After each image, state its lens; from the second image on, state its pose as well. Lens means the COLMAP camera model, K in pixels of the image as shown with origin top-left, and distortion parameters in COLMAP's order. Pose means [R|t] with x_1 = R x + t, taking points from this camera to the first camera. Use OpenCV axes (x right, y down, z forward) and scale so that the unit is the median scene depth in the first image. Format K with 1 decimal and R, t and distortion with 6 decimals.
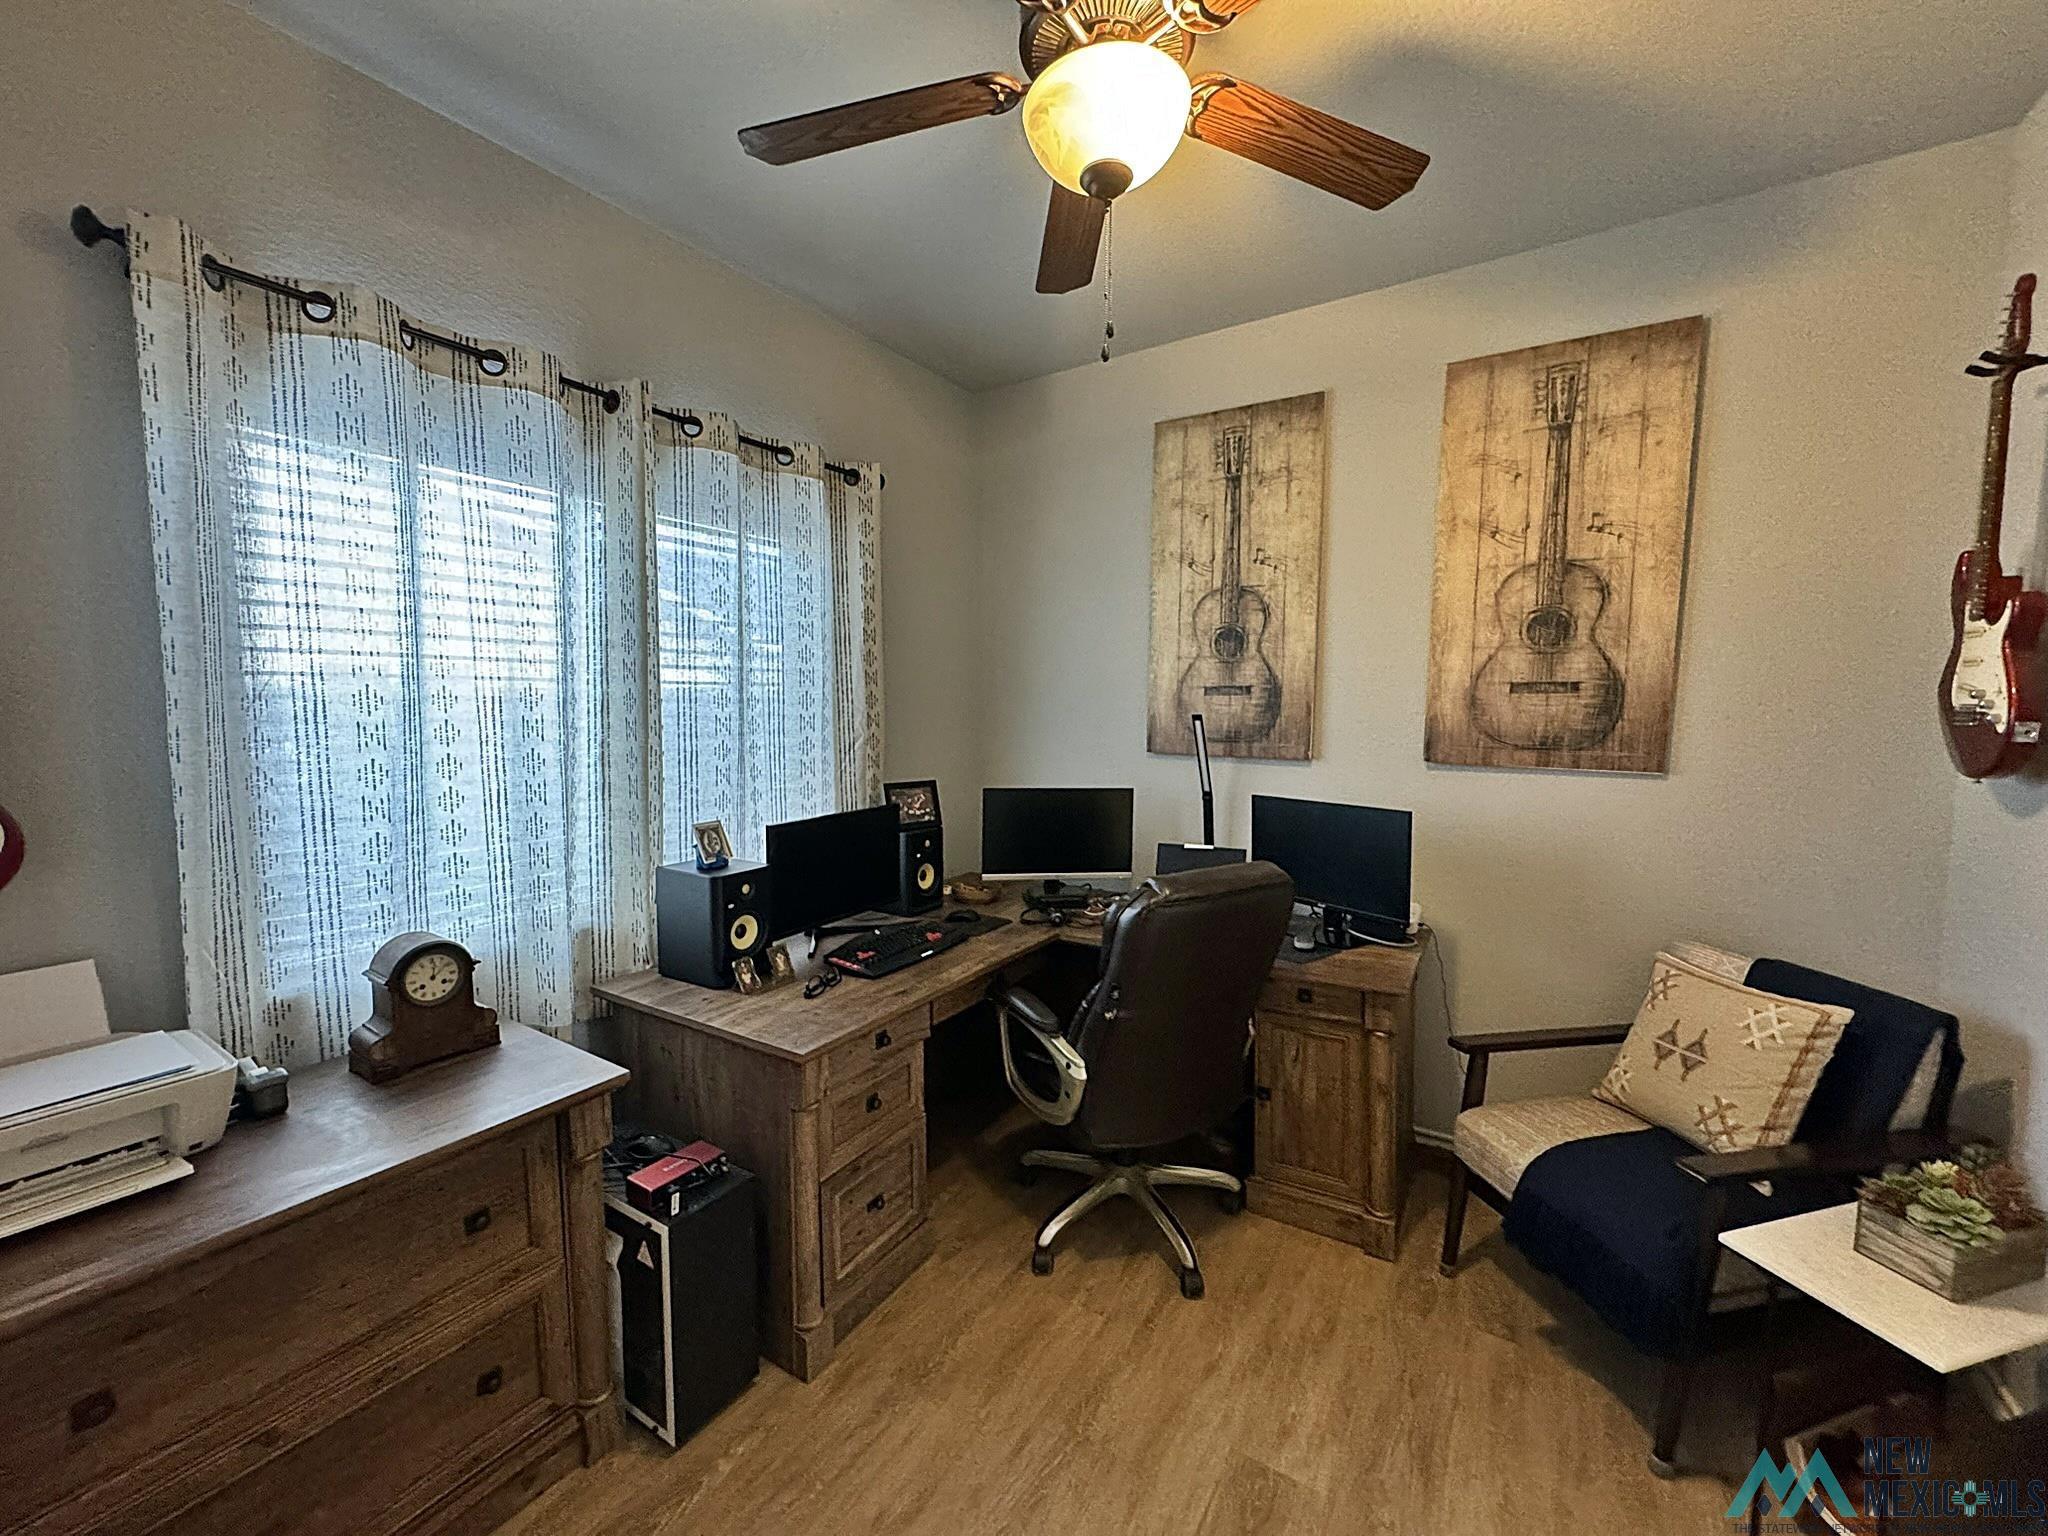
lens RADIAL K [[869.8, 0, 1017.9], [0, 869.8, 753.6], [0, 0, 1]] dist [0.010965, -0.000112]
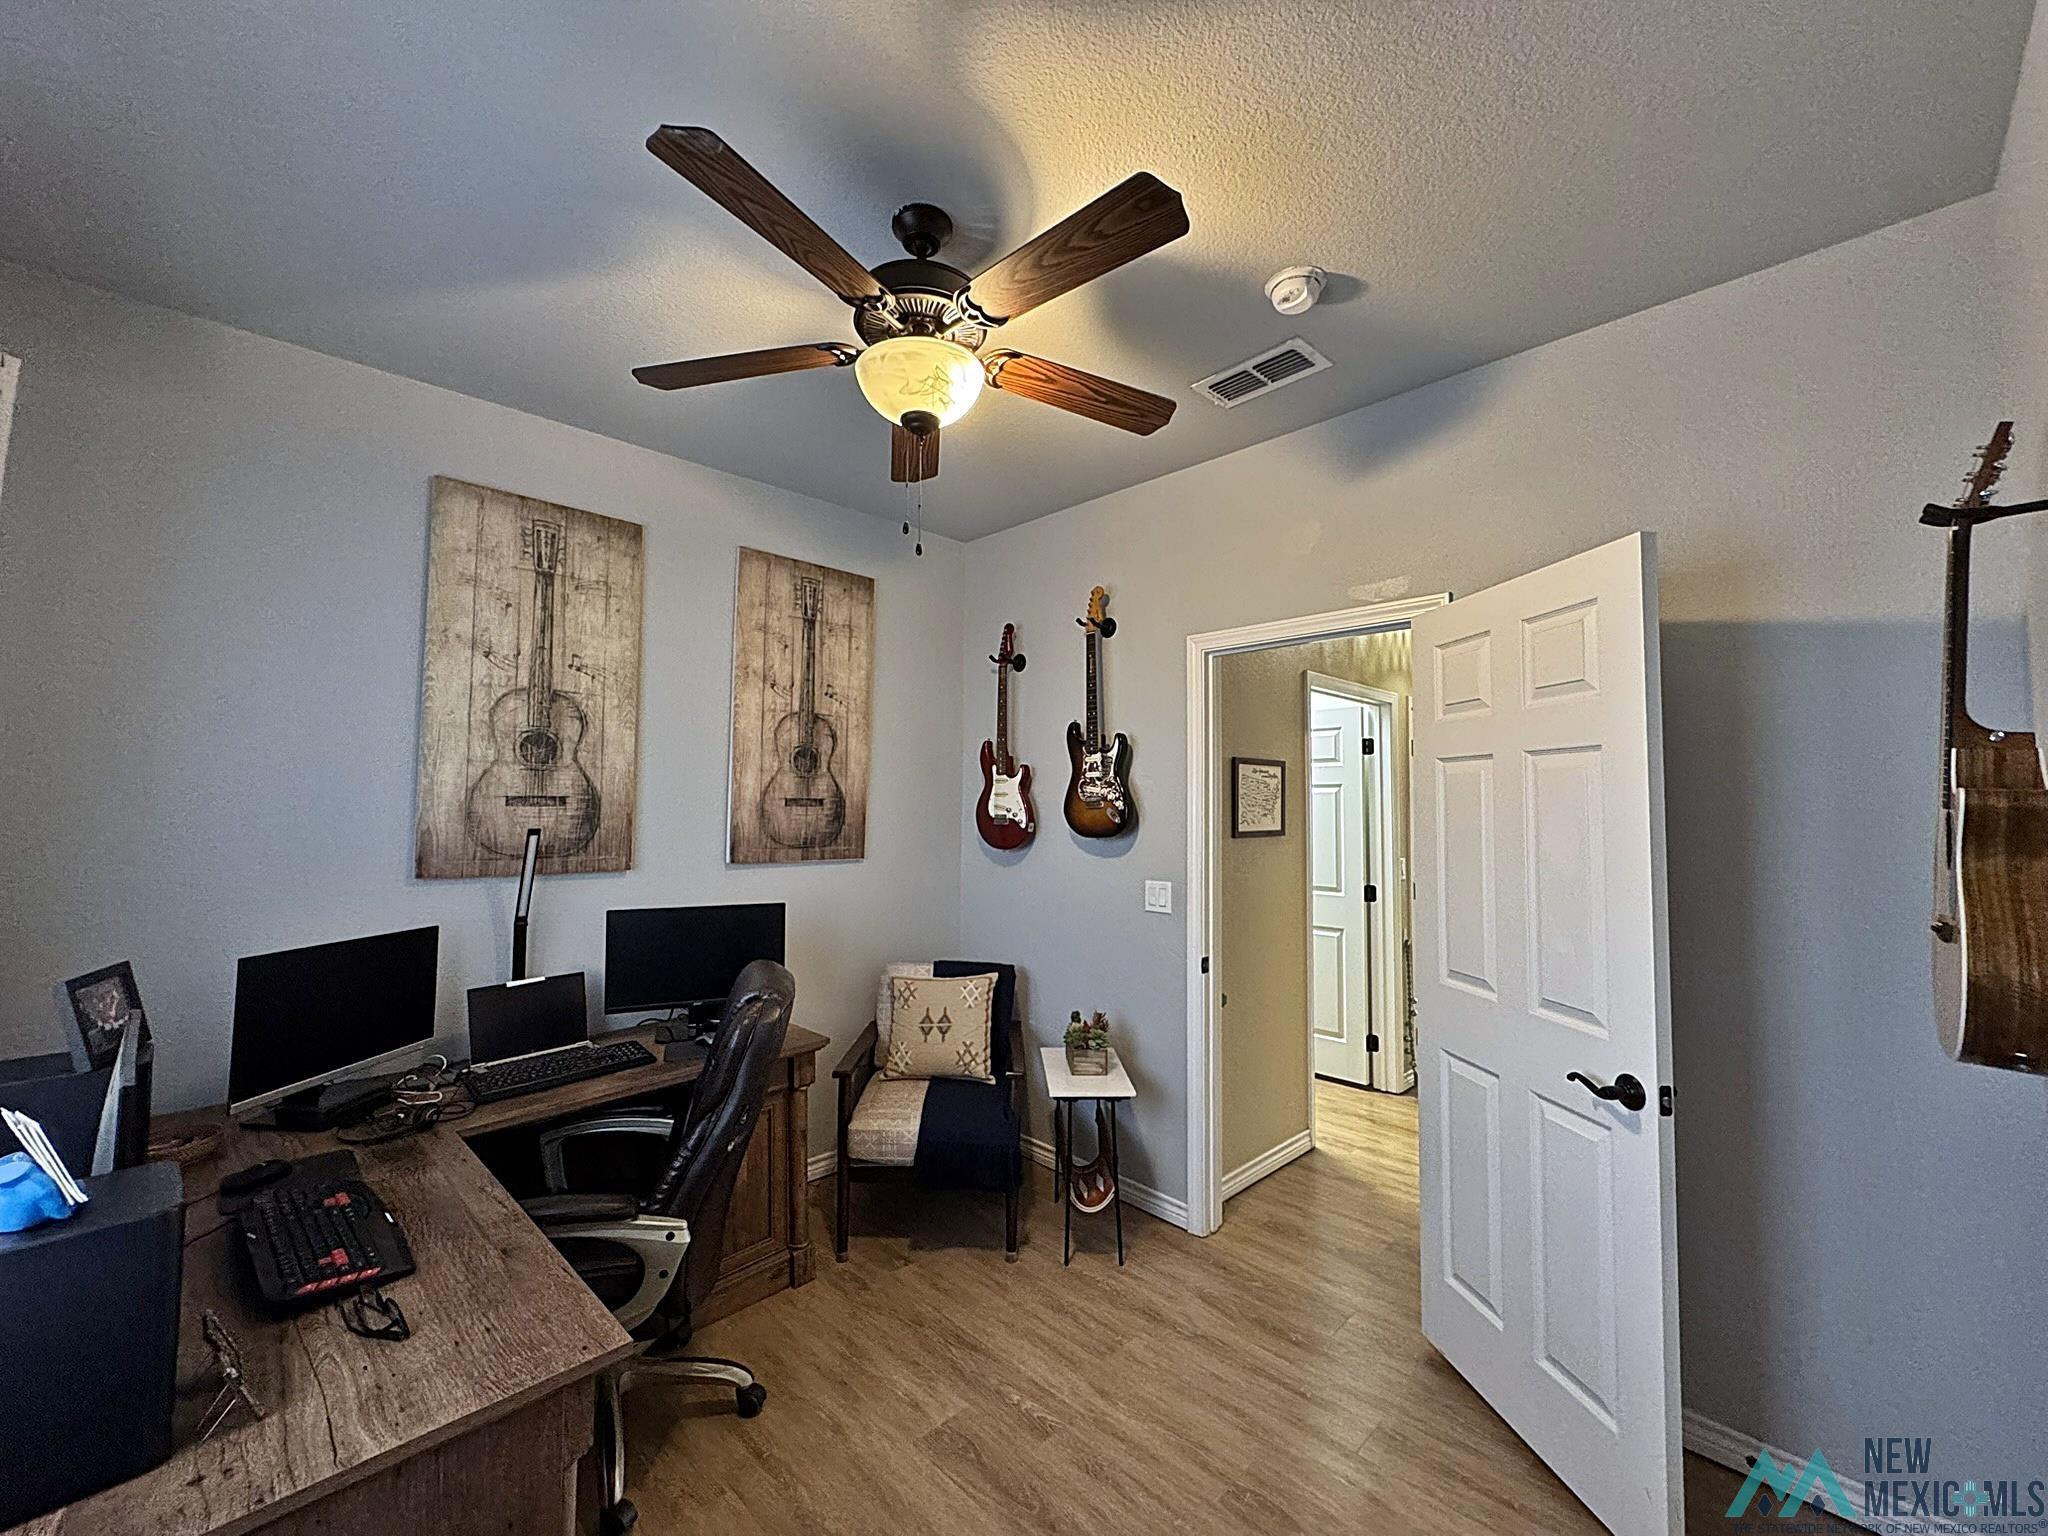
lens RADIAL K [[816.8, 0, 1025.1], [0, 816.8, 768.2], [0, 0, 1]] dist [-0.001261, 0.000501]
pose [[0.197403, 0.052583, 0.978911, -0.510761], [0.061827, 0.995905, -0.065963, -0.019909], [-0.978371, 0.073545, 0.193344, 0.351752]]
